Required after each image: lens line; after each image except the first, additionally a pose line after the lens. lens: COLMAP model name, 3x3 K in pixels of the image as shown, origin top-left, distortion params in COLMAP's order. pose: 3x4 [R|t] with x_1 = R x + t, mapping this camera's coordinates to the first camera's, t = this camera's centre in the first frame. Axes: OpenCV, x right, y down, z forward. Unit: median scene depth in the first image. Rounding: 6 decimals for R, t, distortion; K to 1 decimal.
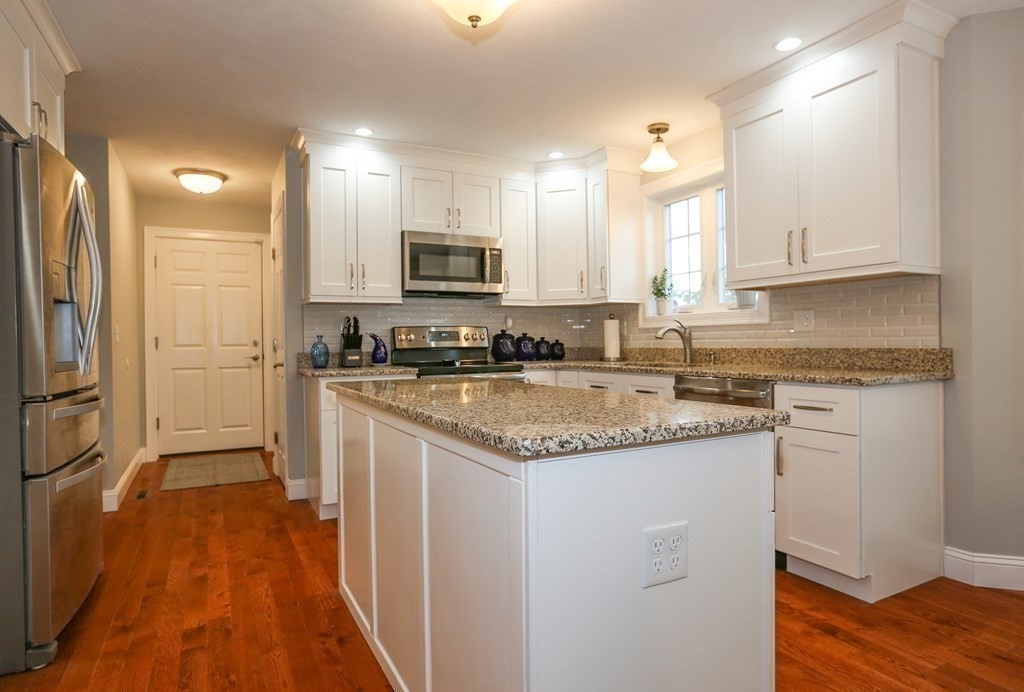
lens RADIAL K [[585.7, 0, 498.5], [0, 585.7, 343.3], [0, 0, 1]] dist [-0.042964, 0.007260]
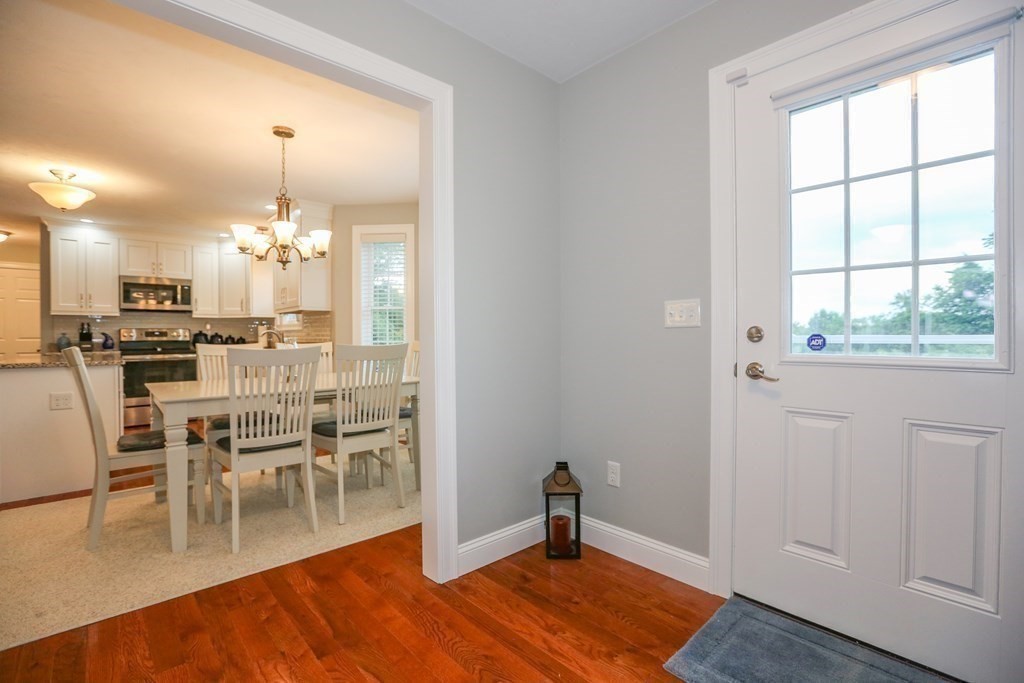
lens RADIAL K [[463.7, 0, 514.2], [0, 463.7, 339.5], [0, 0, 1]] dist [-0.025485, 0.002975]
pose [[0.963624, 0.005837, 0.267198, 0.632470], [-0.006575, 0.999977, 0.001867, -0.005973], [-0.267181, -0.003556, 0.963640, -0.670192]]
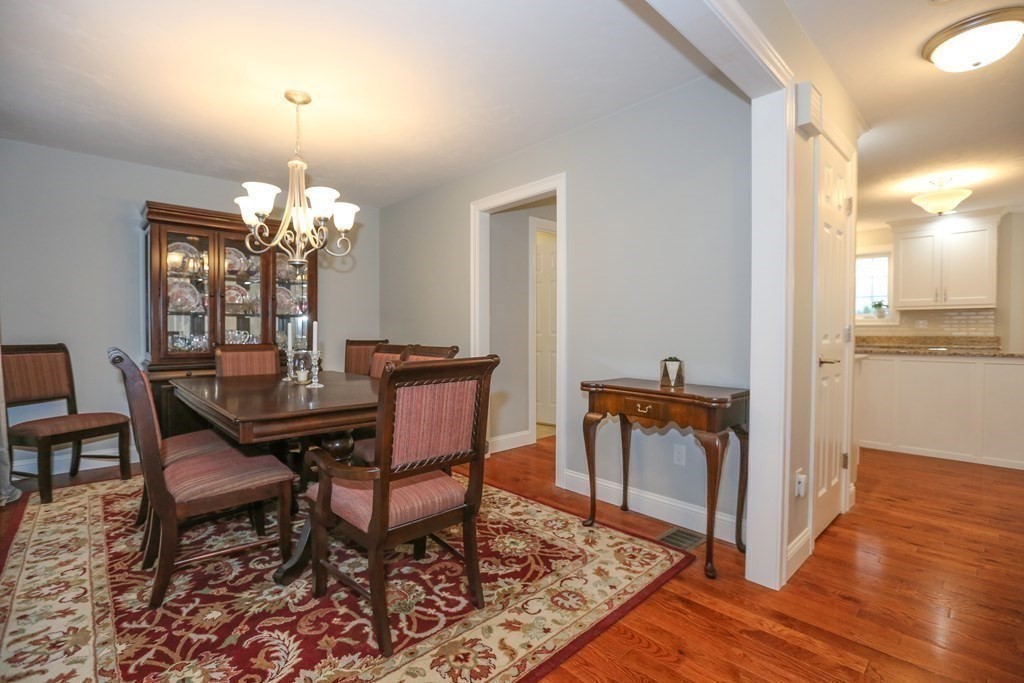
lens RADIAL K [[463.7, 0, 511.5], [0, 463.7, 338.4], [0, 0, 1]] dist [-0.025485, 0.002975]
pose [[0.961780, 0.009549, 0.273658, -1.215331], [-0.013284, 0.999842, 0.011800, 0.013650], [-0.273502, -0.014984, 0.961755, -0.238960]]
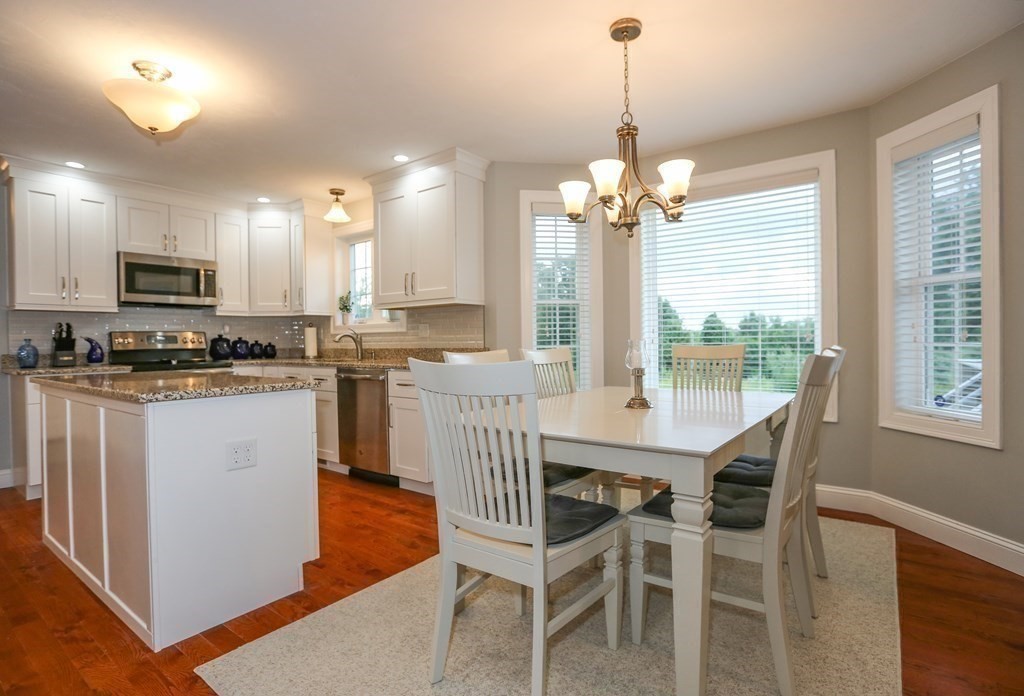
lens RADIAL K [[514.9, 0, 506.3], [0, 514.9, 344.1], [0, 0, 1]] dist [-0.022393, 0.009217]
pose [[0.902207, -0.002111, 0.431299, 0.100947], [0.002312, 0.999997, 0.000058, -0.001590], [-0.431298, 0.000945, 0.902209, -0.276051]]
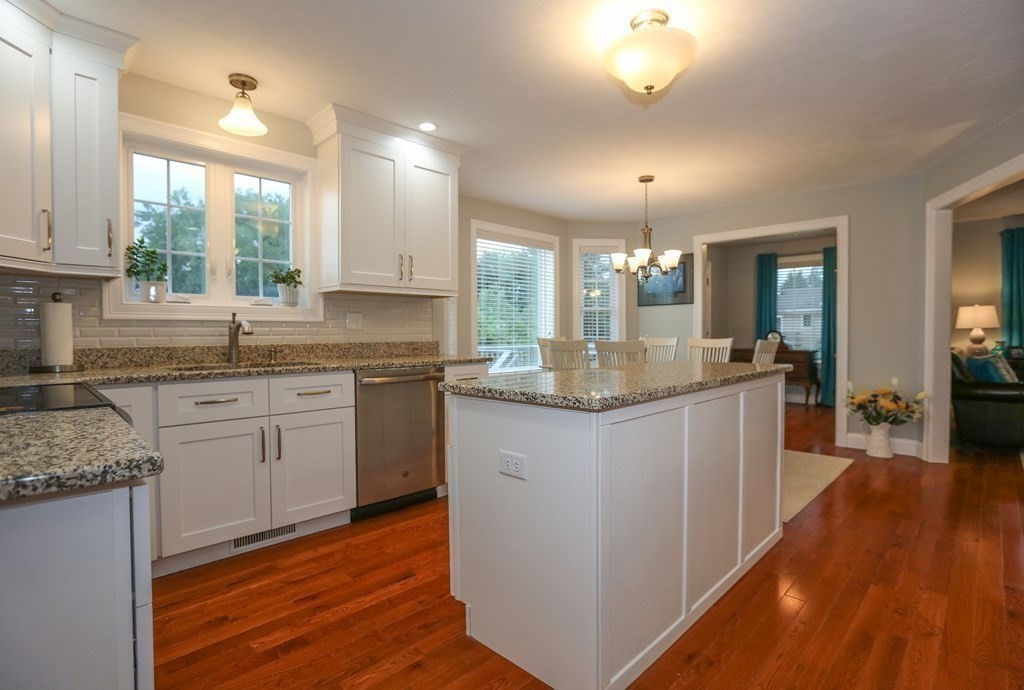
lens RADIAL K [[500.7, 0, 518.1], [0, 500.7, 346.8], [0, 0, 1]] dist [-0.030048, -0.000541]
pose [[-0.320787, -0.014300, 0.947043, -0.486524], [0.009421, 0.999788, 0.018288, 0.000365], [-0.947104, 0.014788, -0.320585, 0.793501]]
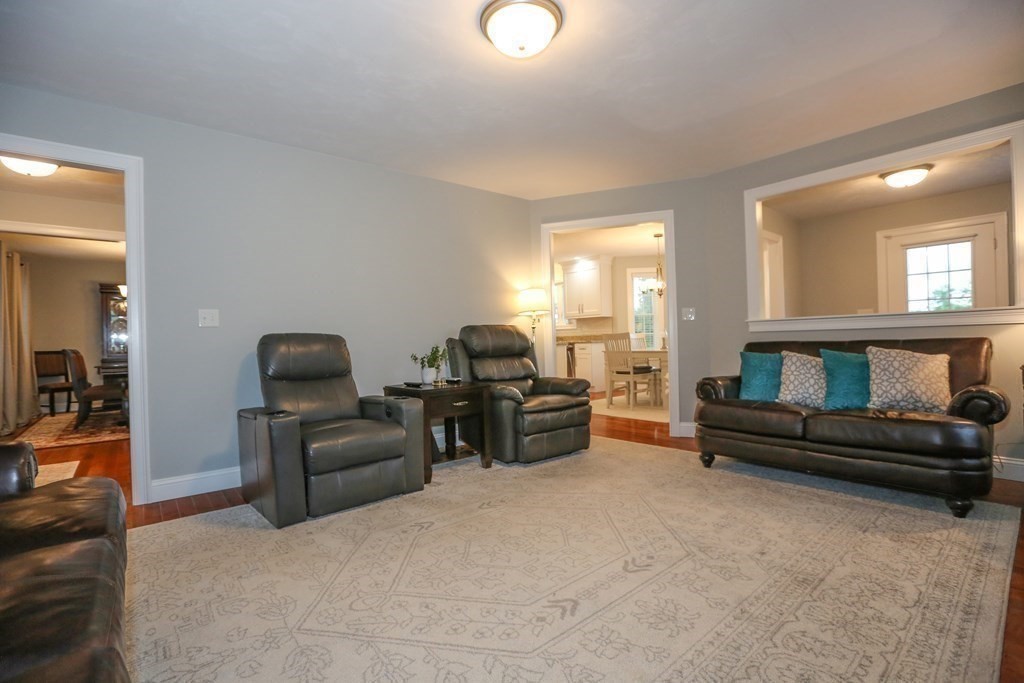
lens RADIAL K [[463.7, 0, 516.7], [0, 463.7, 338.6], [0, 0, 1]] dist [-0.025485, 0.002975]
pose [[0.974447, -0.011612, 0.224316, -0.429926], [0.013613, 0.999880, -0.007379, 0.034417], [-0.224203, 0.010244, 0.974489, -1.370948]]
